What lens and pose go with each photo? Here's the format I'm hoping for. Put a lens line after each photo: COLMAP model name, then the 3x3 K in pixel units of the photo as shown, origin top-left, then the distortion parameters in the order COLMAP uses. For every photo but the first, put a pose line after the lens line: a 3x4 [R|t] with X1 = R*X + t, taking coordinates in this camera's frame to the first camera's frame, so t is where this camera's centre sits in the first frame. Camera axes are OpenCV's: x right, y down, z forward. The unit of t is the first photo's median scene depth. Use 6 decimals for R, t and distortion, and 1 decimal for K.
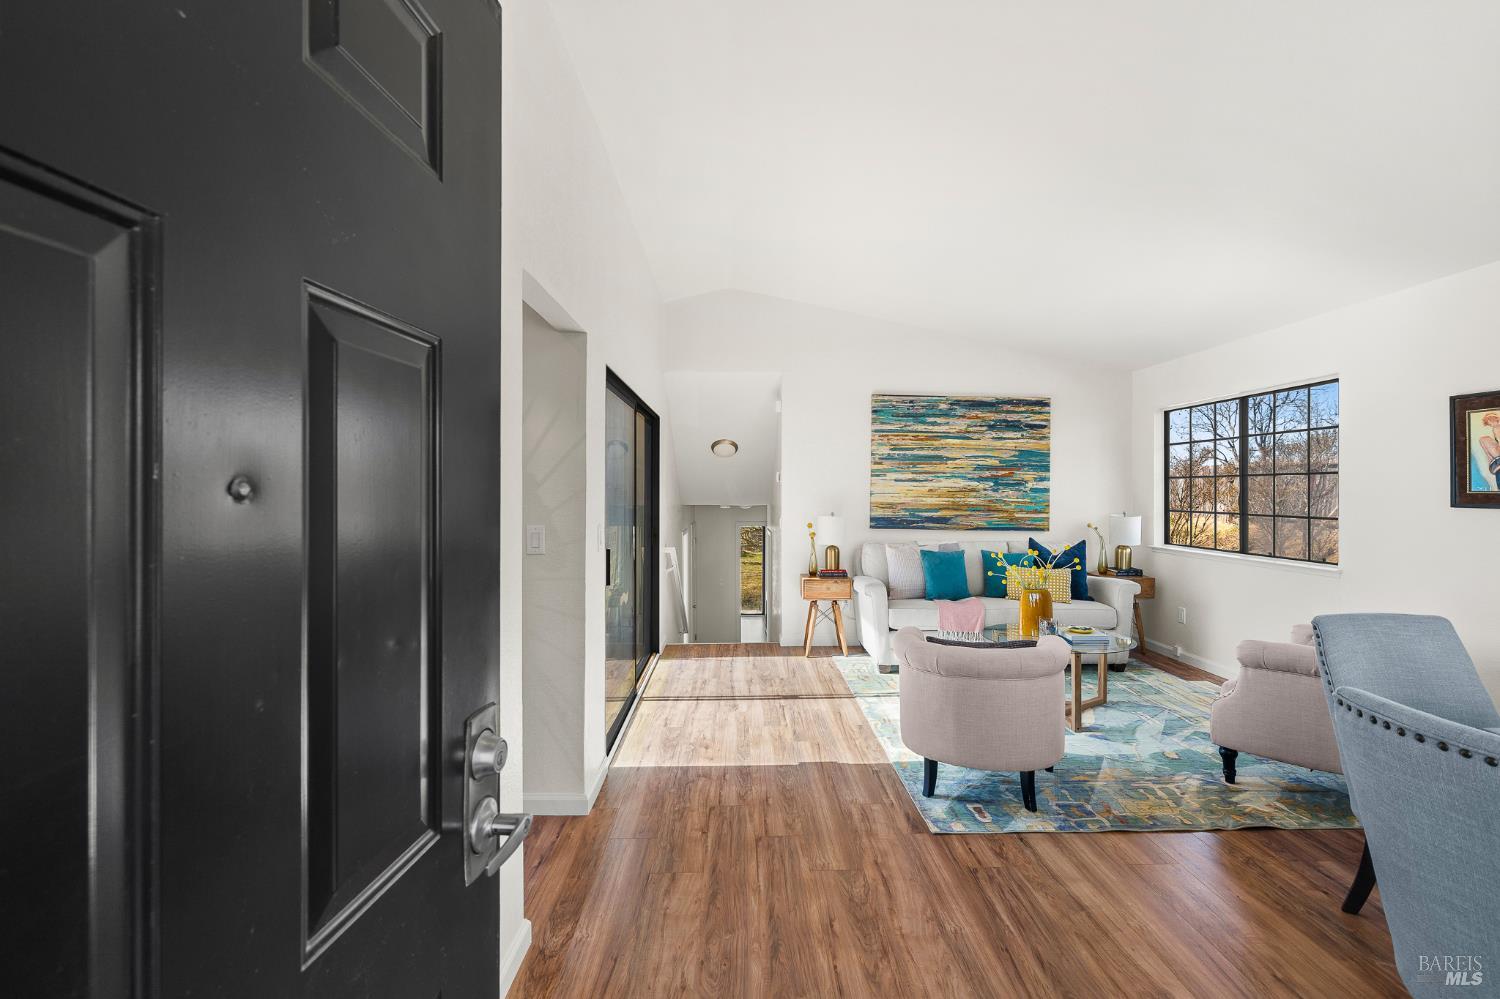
lens RADIAL K [[685.8, 0, 751.5], [0, 685.8, 495.0], [0, 0, 1]] dist [-0.002514, 0.000137]
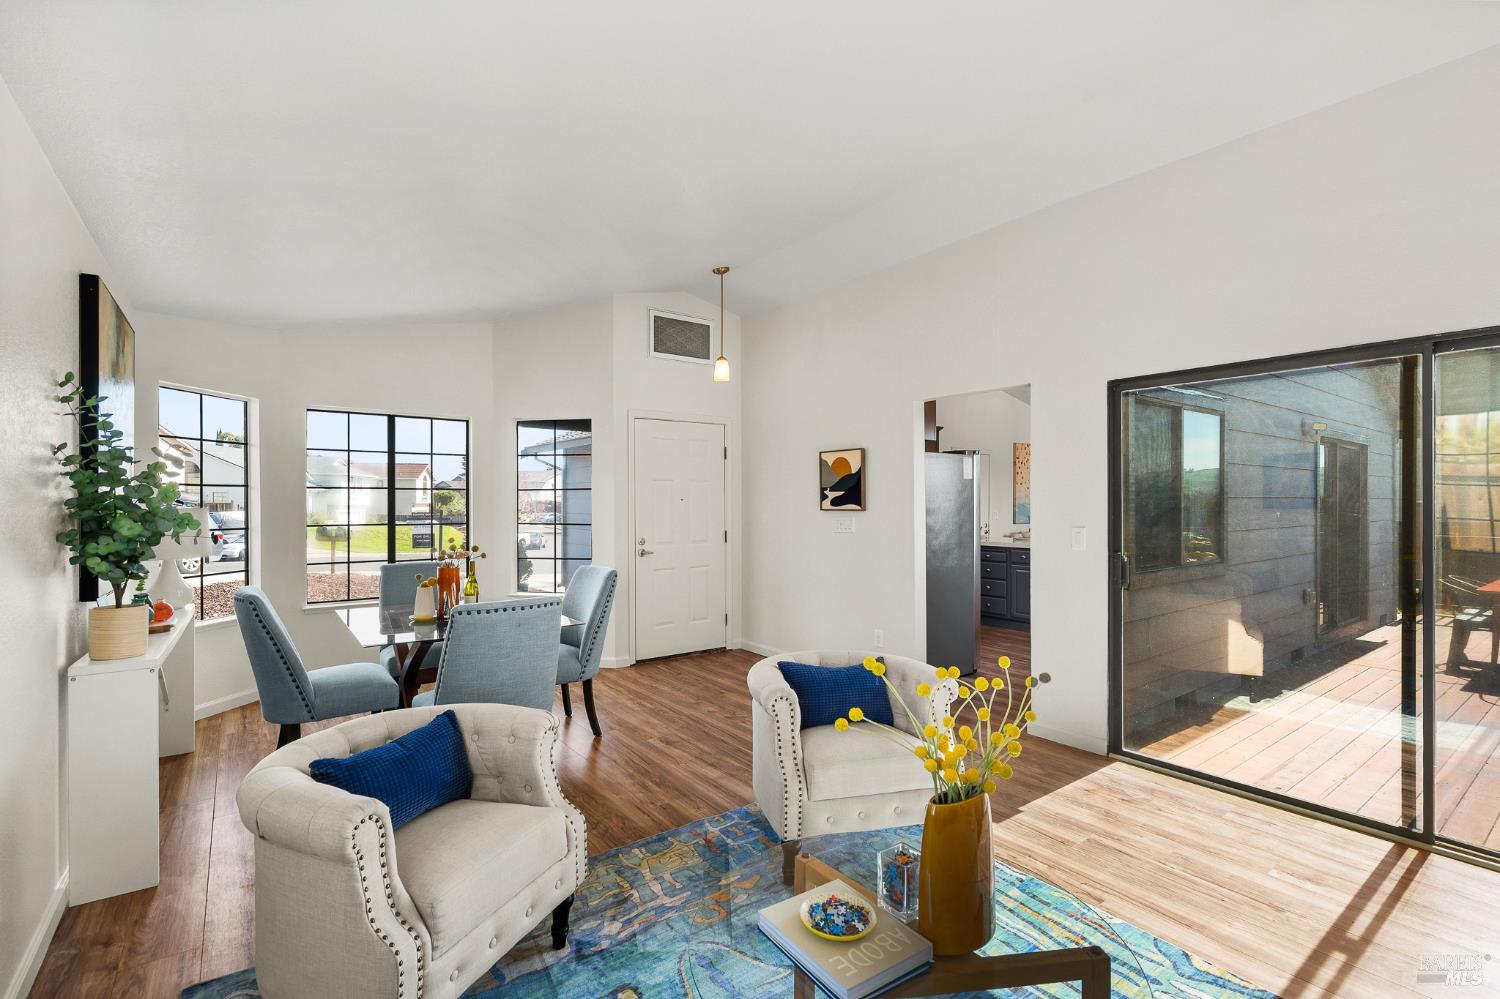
lens RADIAL K [[685.8, 0, 751.5], [0, 685.8, 495.0], [0, 0, 1]] dist [-0.002514, 0.000137]
pose [[-0.811089, -0.005095, -0.584900, 0.491501], [-0.002512, 0.999983, -0.005227, -0.003011], [0.584917, -0.002770, -0.811088, 0.861196]]
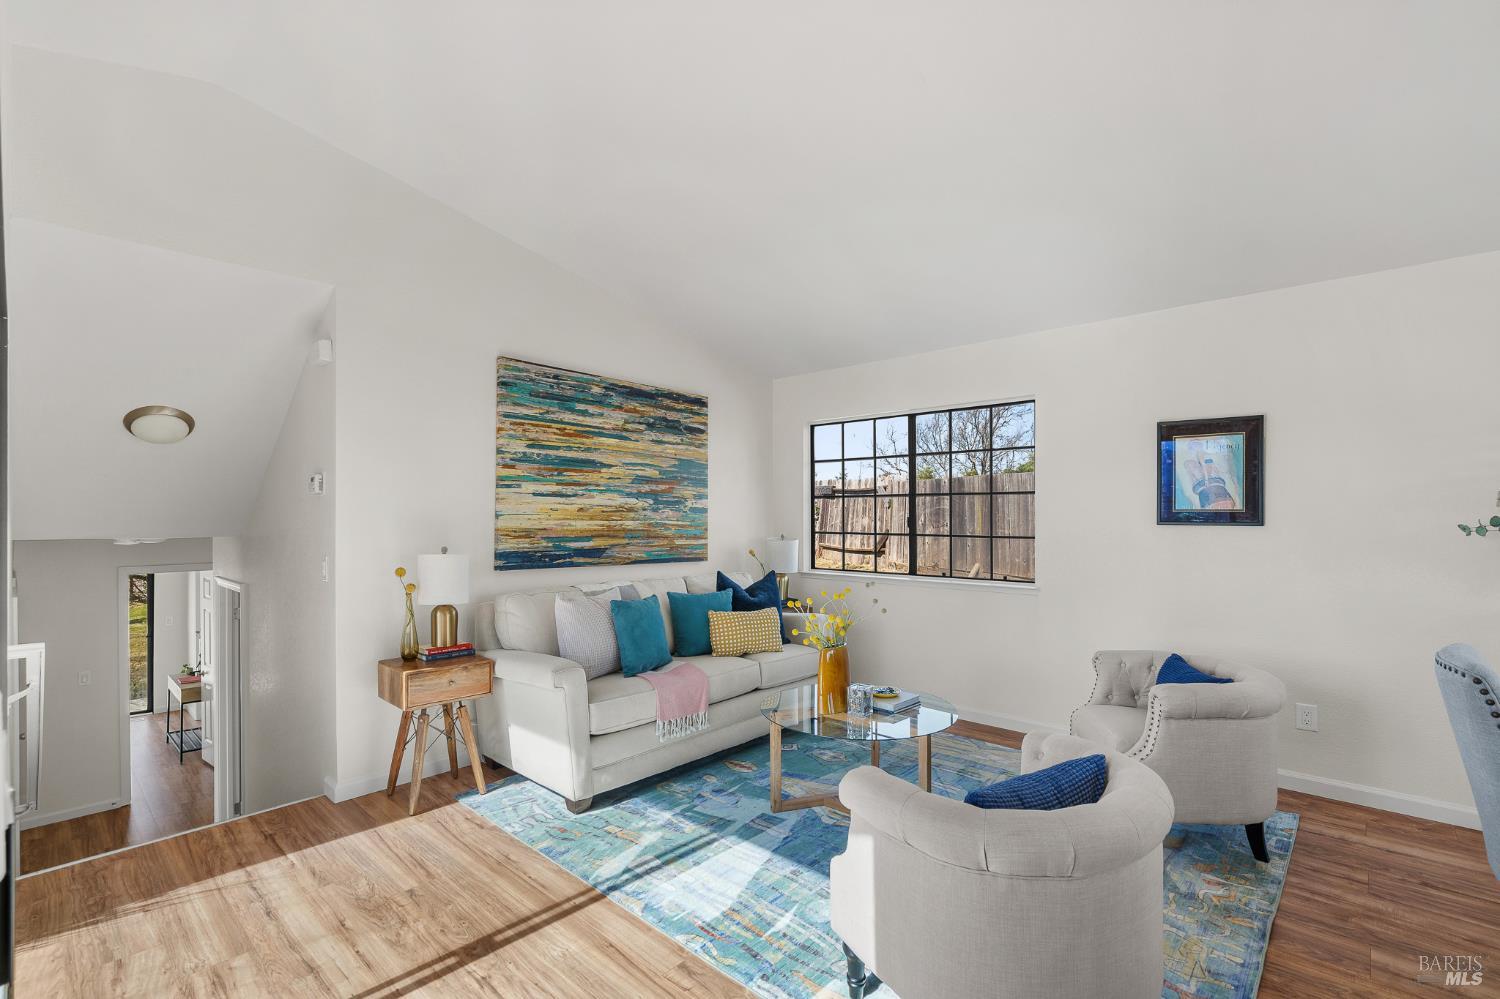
lens RADIAL K [[682.7, 0, 752.4], [0, 682.7, 516.3], [0, 0, 1]] dist [-0.002008, -0.000048]
pose [[0.693028, -0.002882, 0.720905, -0.112707], [0.005679, 0.999983, -0.001461, 0.001719], [-0.720888, 0.005107, 0.693033, 0.402406]]
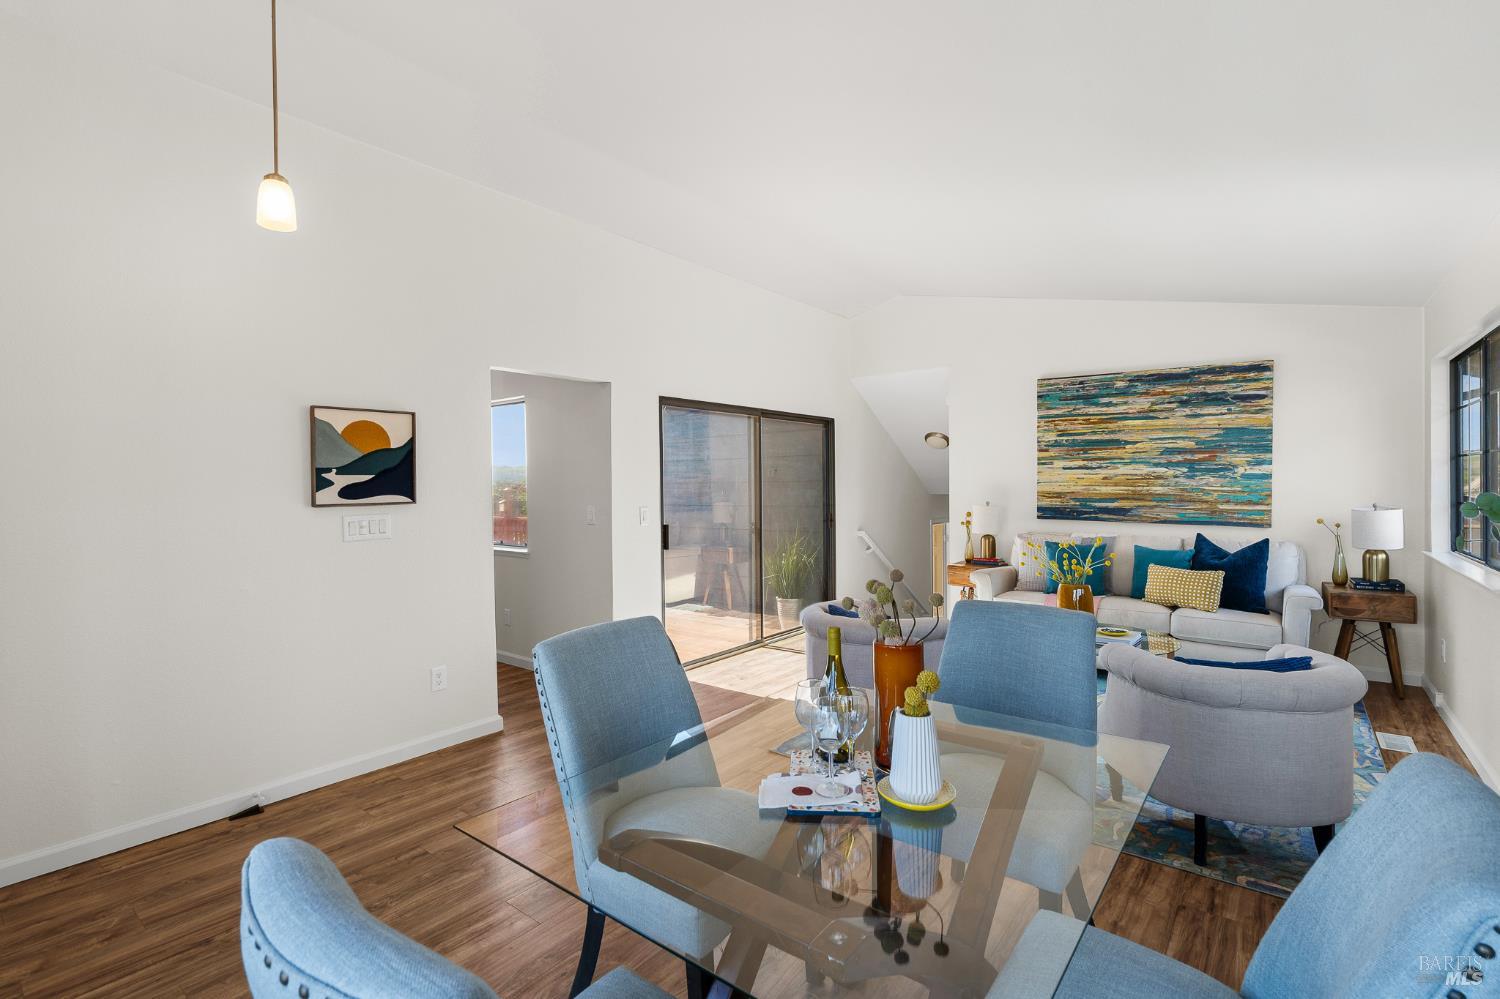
lens RADIAL K [[685.8, 0, 751.5], [0, 685.8, 495.0], [0, 0, 1]] dist [-0.002514, 0.000137]
pose [[0.773757, 0.001798, -0.633480, 0.473916], [0.008848, 0.999868, 0.013645, -0.001148], [0.633421, -0.016163, 0.773639, 0.000754]]
